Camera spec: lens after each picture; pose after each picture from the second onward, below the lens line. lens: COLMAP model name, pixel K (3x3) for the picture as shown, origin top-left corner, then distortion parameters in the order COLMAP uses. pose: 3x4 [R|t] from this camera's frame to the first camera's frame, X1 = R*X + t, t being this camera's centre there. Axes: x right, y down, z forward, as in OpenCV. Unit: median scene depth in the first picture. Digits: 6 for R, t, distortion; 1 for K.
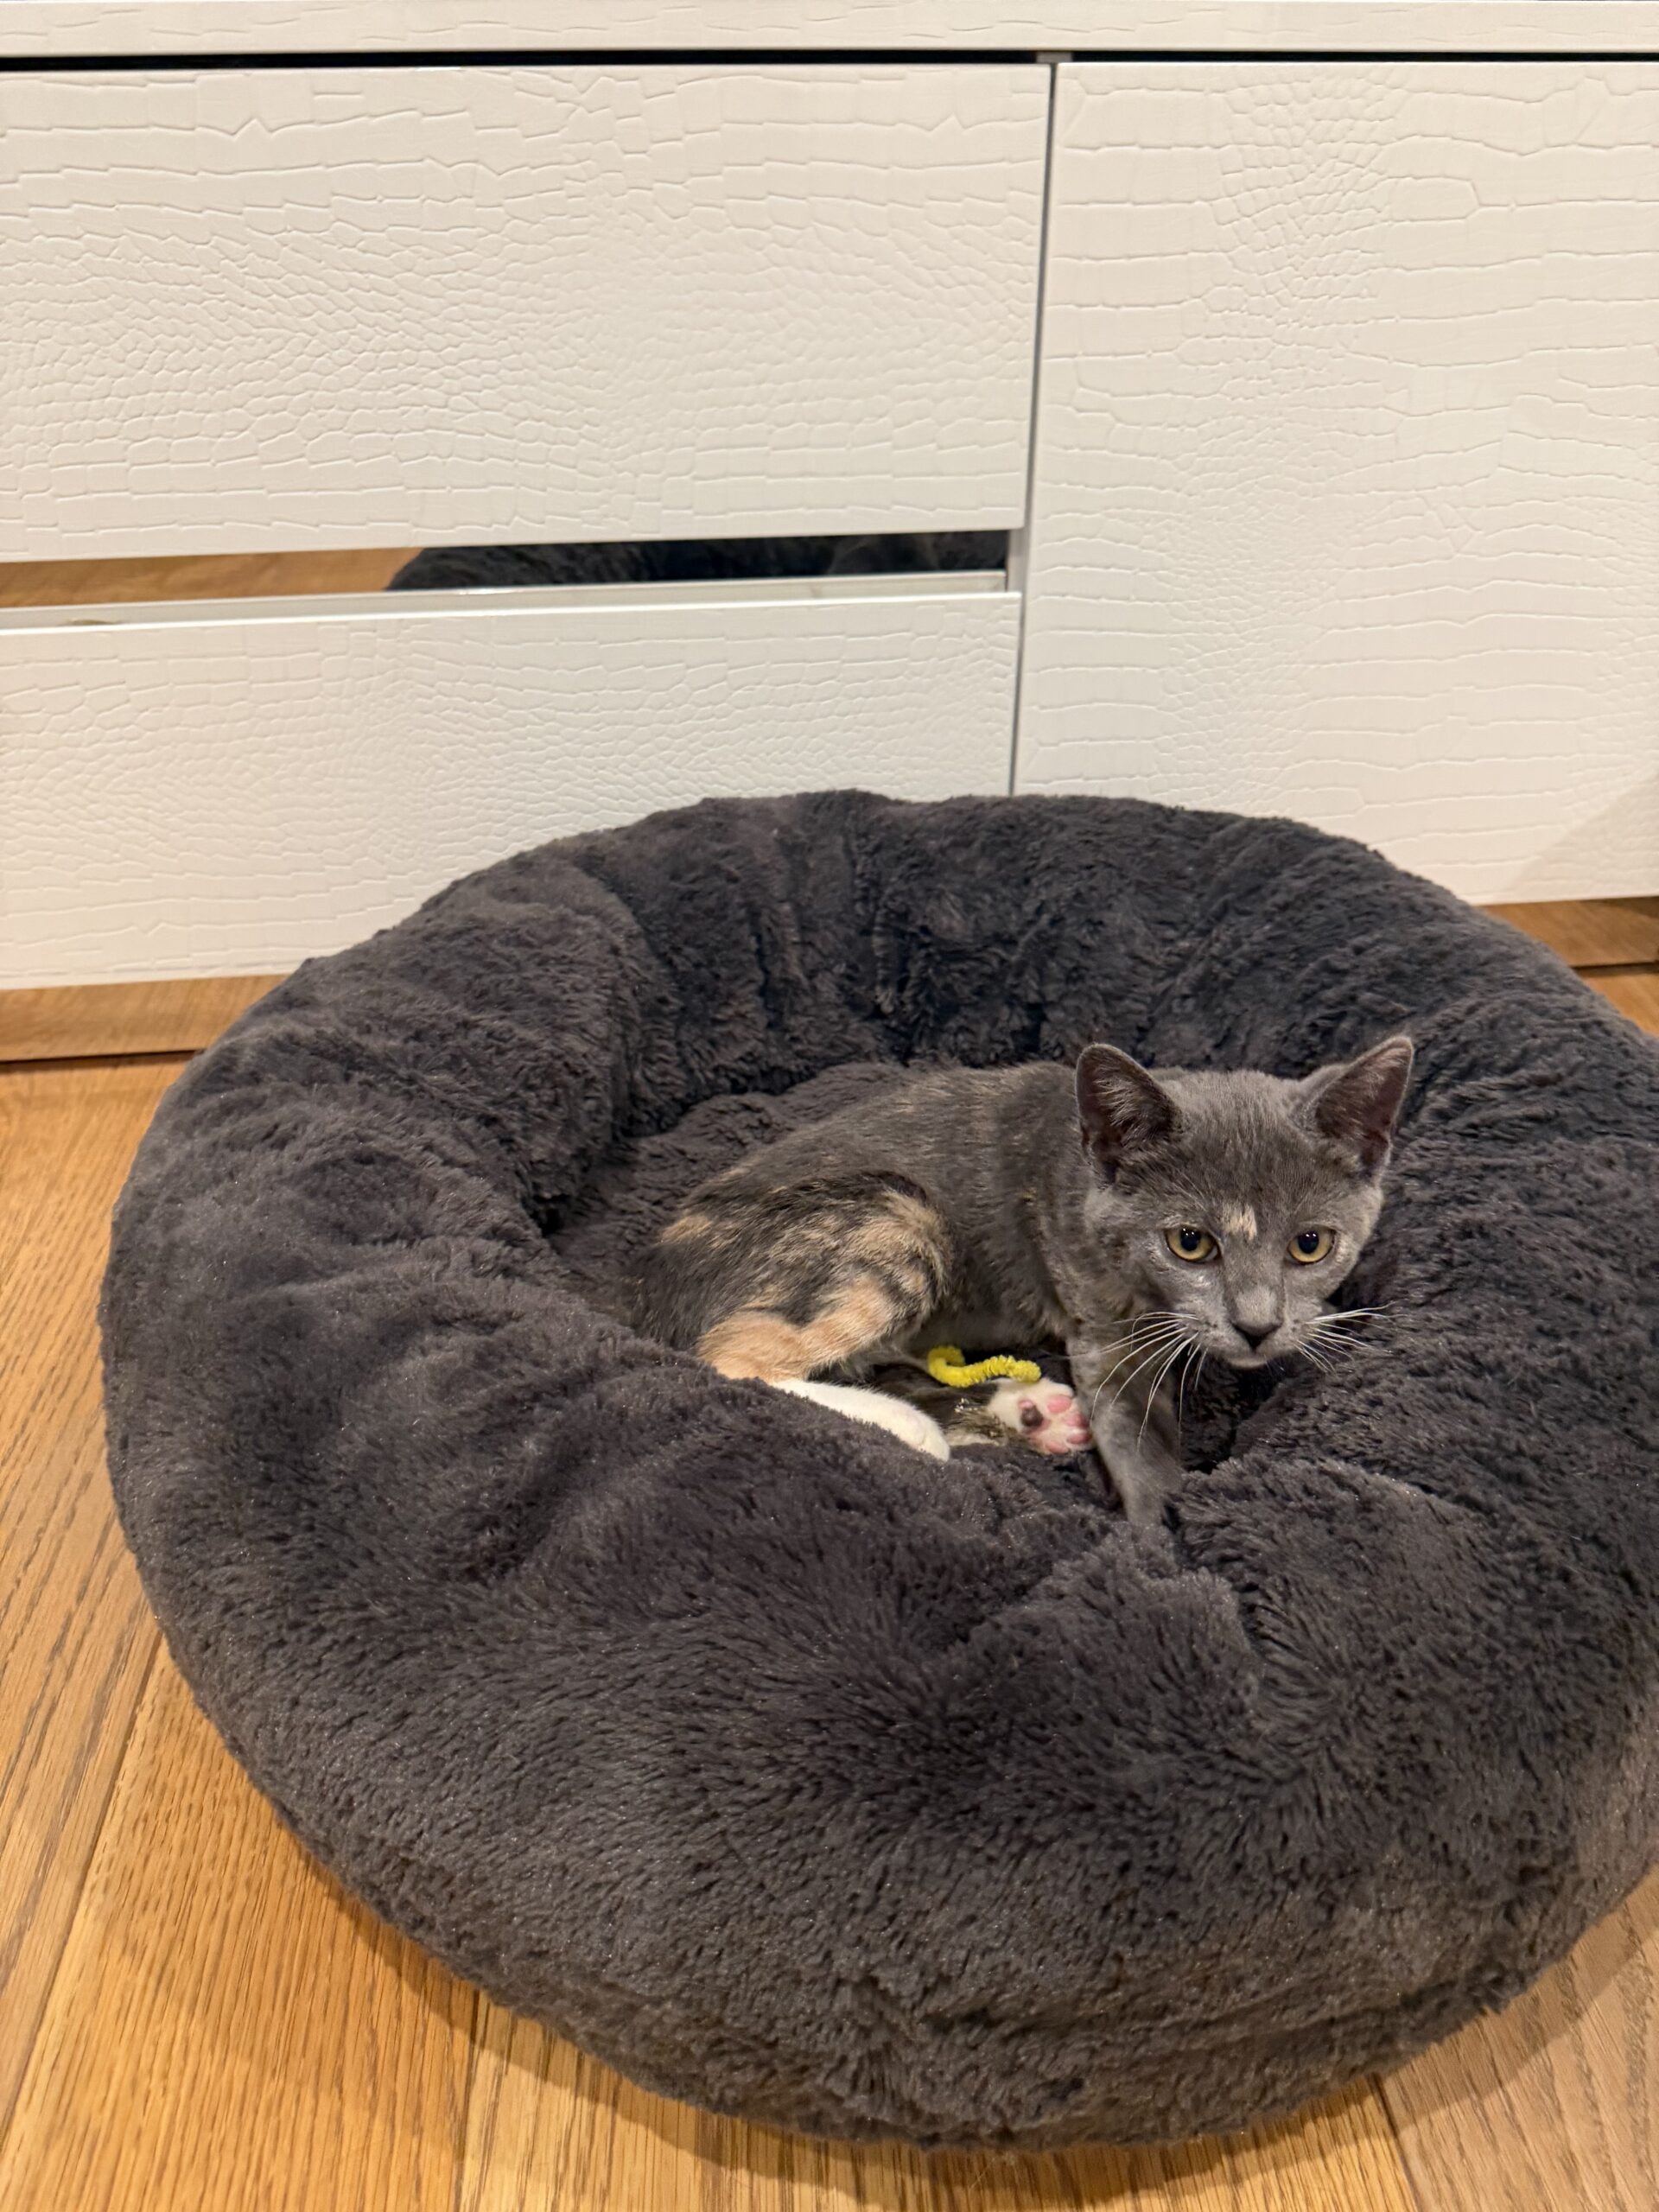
lens RADIAL K [[1561.4, 0, 829.5], [0, 1561.4, 1106.0], [0, 0, 1]] dist [0.057539, -0.104125]
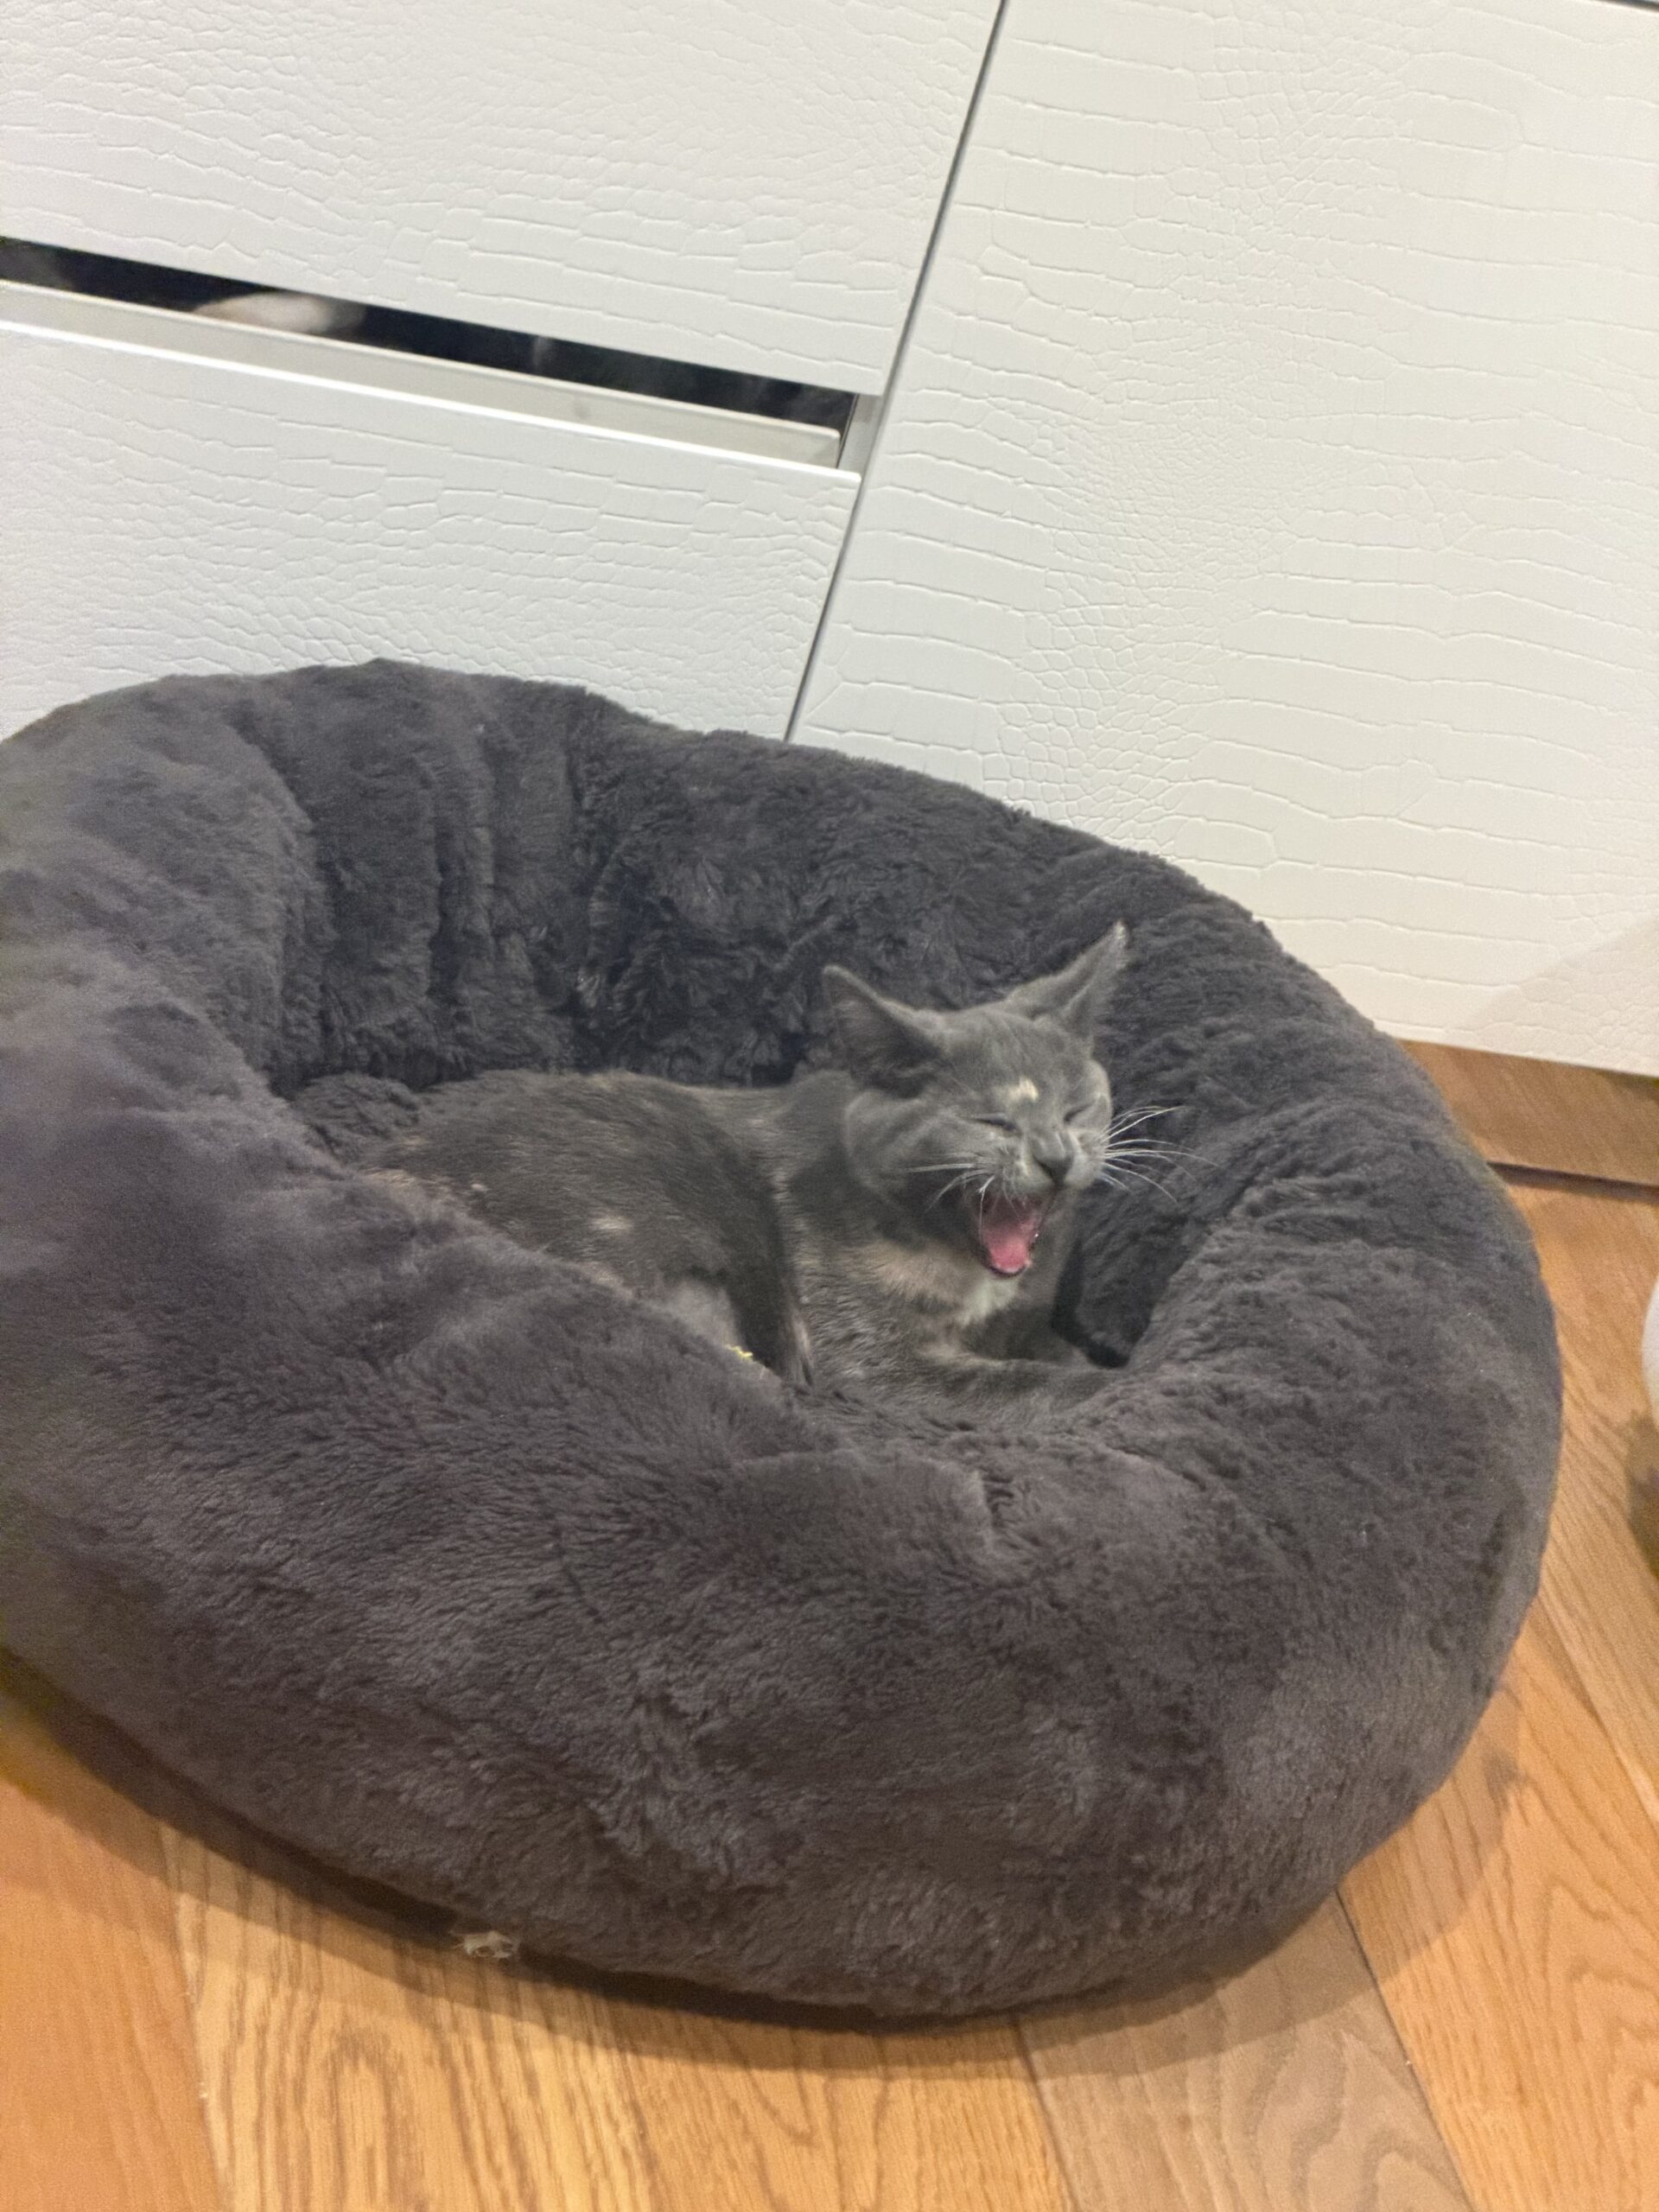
lens RADIAL K [[6423.6, 0, 829.5], [0, 6423.6, 1106.0], [0, 0, 1]] dist [0.435079, -10.066283]
pose [[0.956717, 0.193263, 0.217583, -0.572853], [-0.170439, 0.978112, -0.119363, 0.371196], [-0.235889, 0.077112, 0.968716, -2.192099]]
